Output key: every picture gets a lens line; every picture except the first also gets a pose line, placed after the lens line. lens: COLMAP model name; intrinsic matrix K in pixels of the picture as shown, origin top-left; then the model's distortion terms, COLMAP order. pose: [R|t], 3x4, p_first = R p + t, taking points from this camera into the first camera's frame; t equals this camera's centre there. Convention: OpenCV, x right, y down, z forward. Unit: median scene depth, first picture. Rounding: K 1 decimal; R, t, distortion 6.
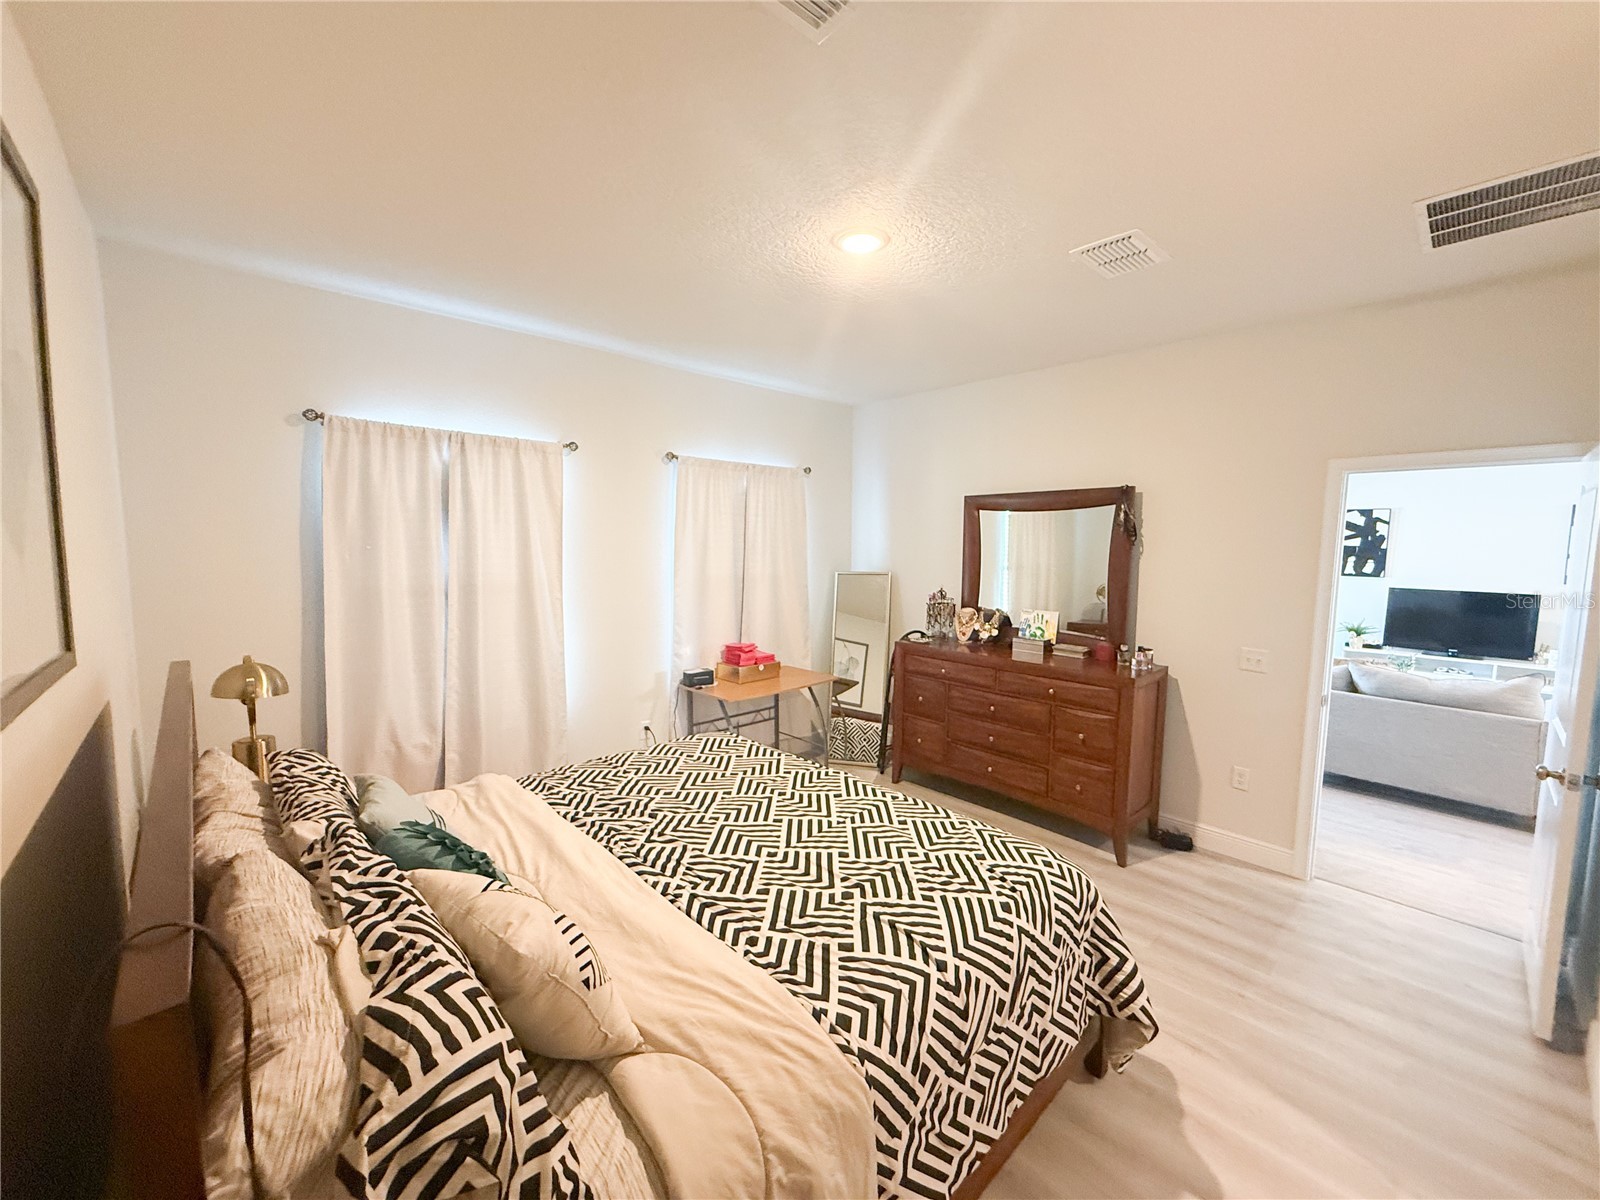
lens RADIAL K [[640.9, 0, 800.2], [0, 640.9, 598.3], [0, 0, 1]] dist [0.000357, -0.000264]
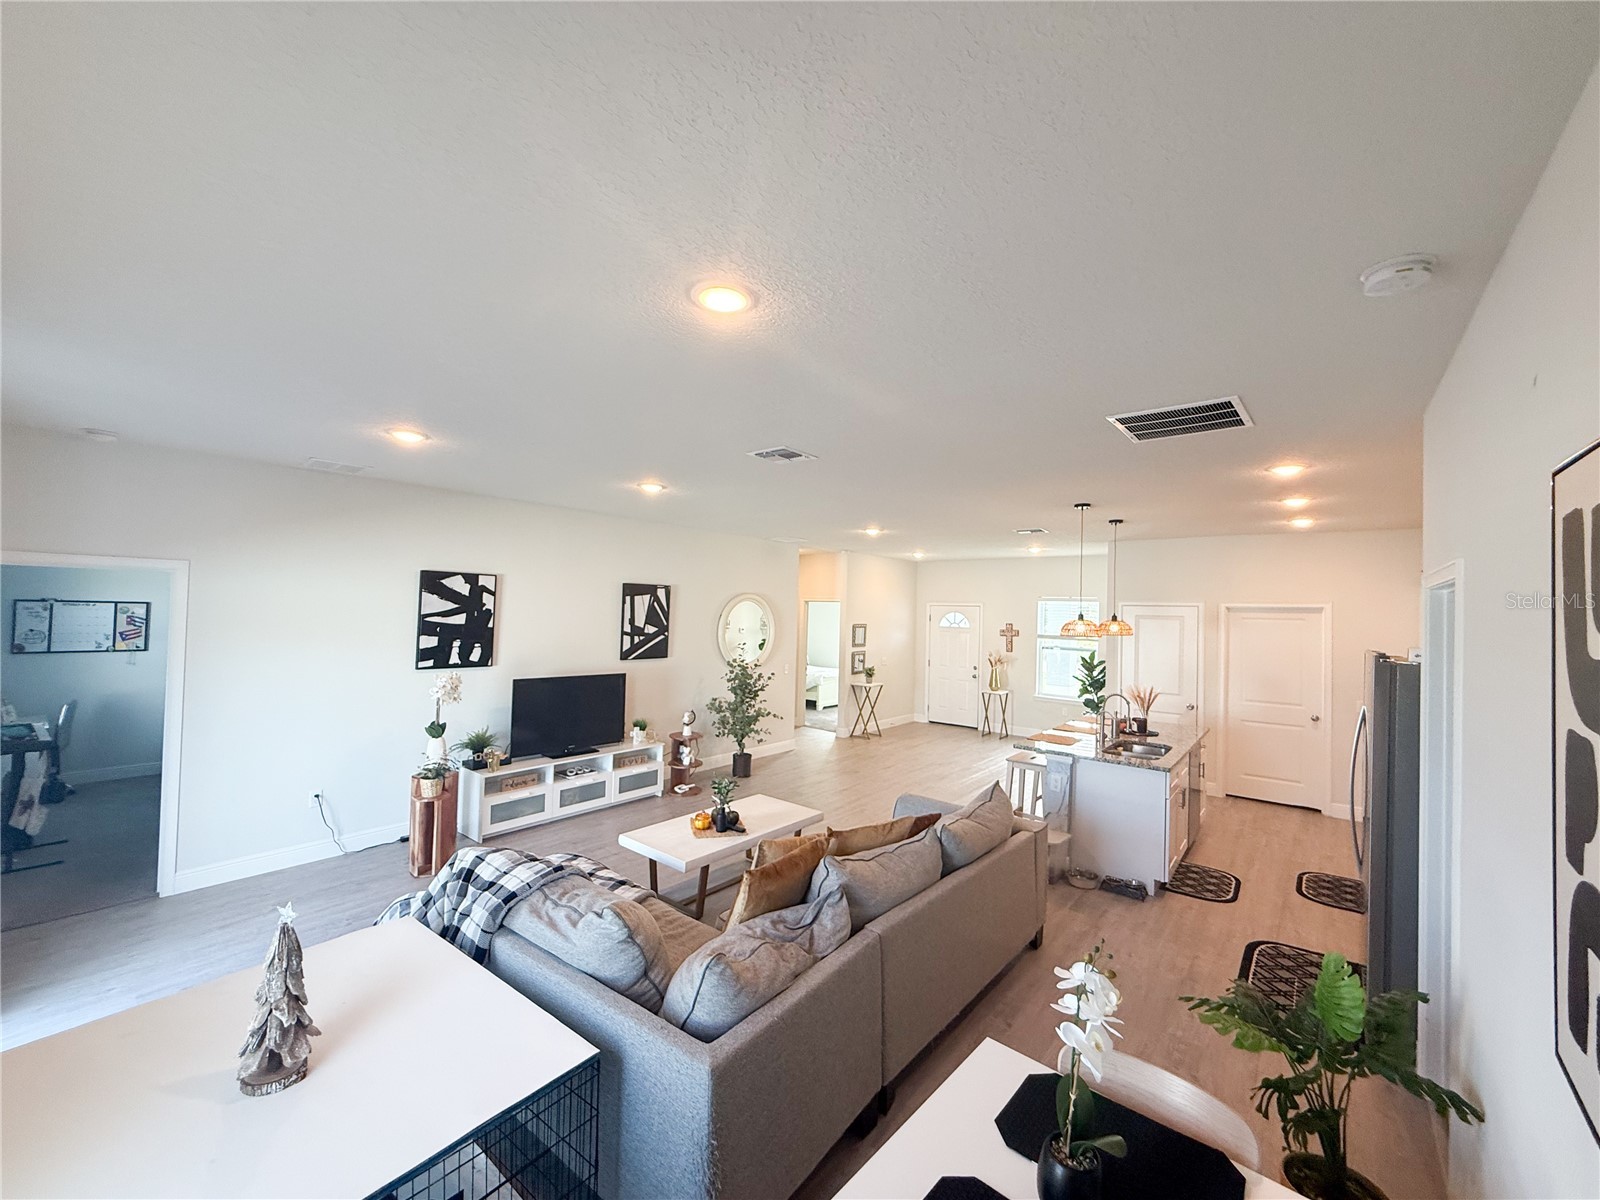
lens RADIAL K [[640.9, 0, 791.9], [0, 640.9, 599.9], [0, 0, 1]] dist [0.000357, -0.000264]
pose [[-0.120467, -0.003919, 0.992710, 0.125922], [0.054133, 0.998478, 0.010511, -0.098447], [-0.991240, 0.055004, -0.120071, 0.736890]]
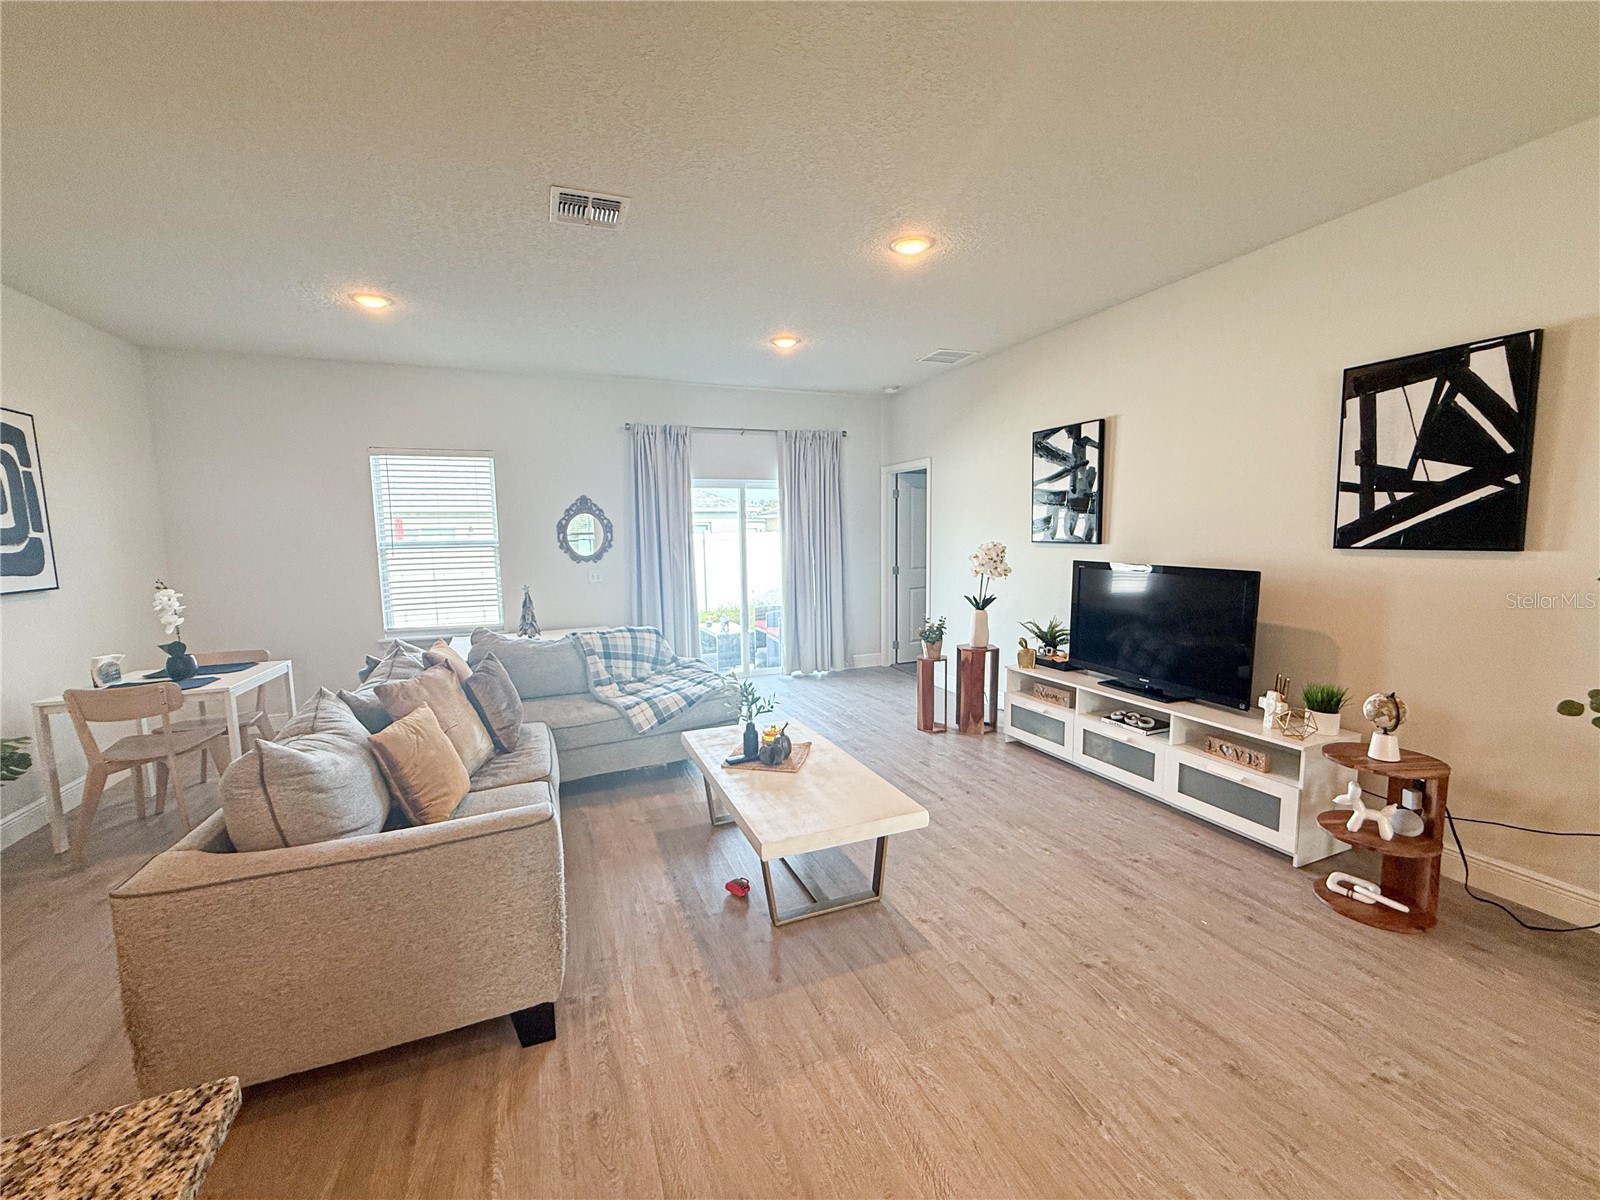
lens RADIAL K [[640.9, 0, 795.2], [0, 640.9, 598.5], [0, 0, 1]] dist [0.000357, -0.000264]
pose [[0.933643, 0.005102, -0.358169, 0.864413], [0.002183, 0.999799, 0.019933, 0.003664], [0.358199, -0.019392, 0.933444, 0.380350]]
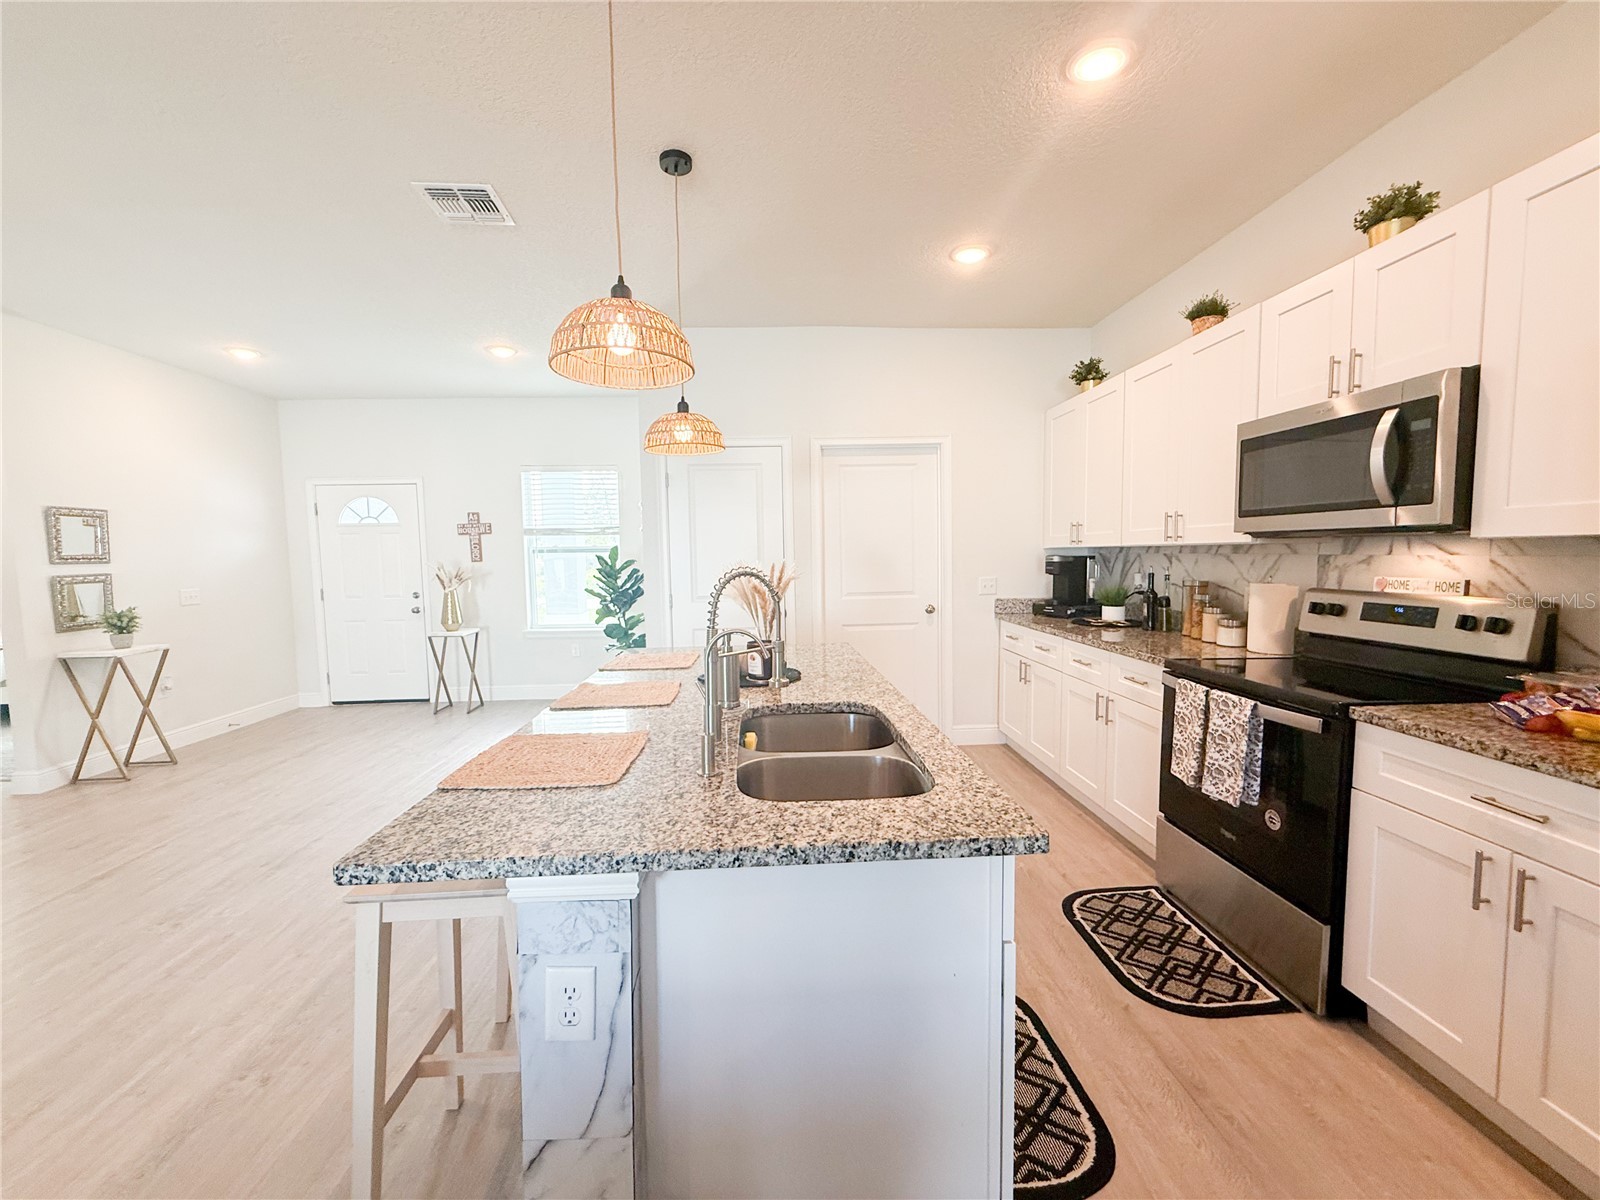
lens RADIAL K [[640.9, 0, 798.4], [0, 640.9, 596.5], [0, 0, 1]] dist [0.000357, -0.000264]
pose [[-0.764207, -0.046583, 0.643287, 0.620282], [0.057461, 0.988505, 0.139844, 0.008758], [-0.642407, 0.143833, -0.752745, 0.460703]]
